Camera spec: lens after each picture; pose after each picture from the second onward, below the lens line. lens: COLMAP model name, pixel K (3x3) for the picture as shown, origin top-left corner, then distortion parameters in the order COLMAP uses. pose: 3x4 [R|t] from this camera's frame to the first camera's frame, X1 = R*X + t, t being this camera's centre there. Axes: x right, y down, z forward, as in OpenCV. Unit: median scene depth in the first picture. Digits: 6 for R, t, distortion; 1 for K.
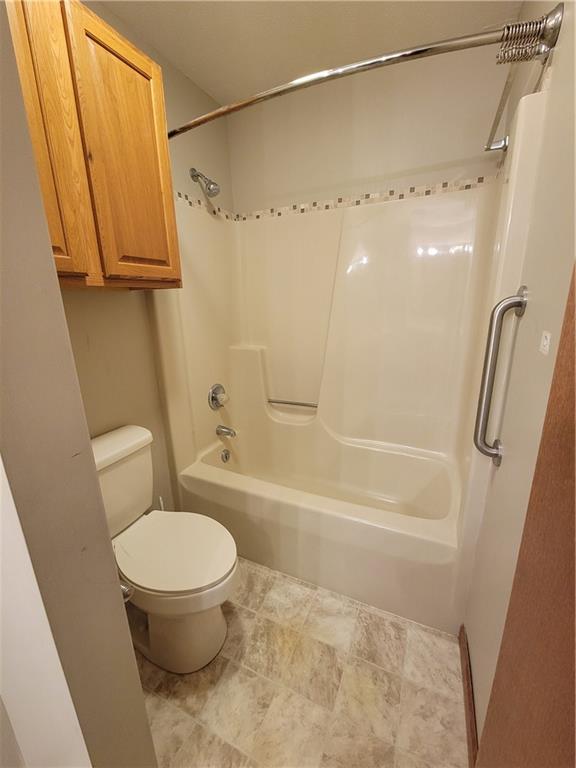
lens RADIAL K [[311.4, 0, 288.7], [0, 311.4, 381.9], [0, 0, 1]] dist [-0.003870, -0.000700]
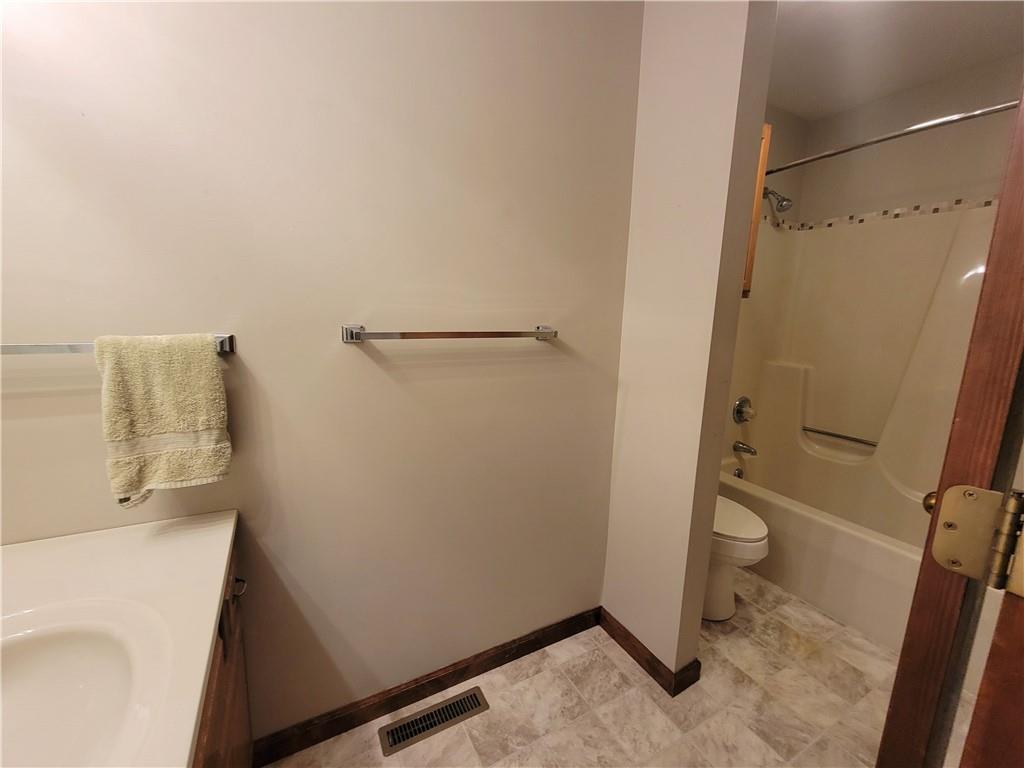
lens RADIAL K [[415.2, 0, 510.2], [0, 415.2, 388.4], [0, 0, 1]] dist [-0.003870, -0.000700]
pose [[0.797752, 0.150536, -0.583893, -0.075578], [-0.198230, 0.979987, -0.018181, 0.173383], [0.569470, 0.130249, 0.811627, -0.534312]]
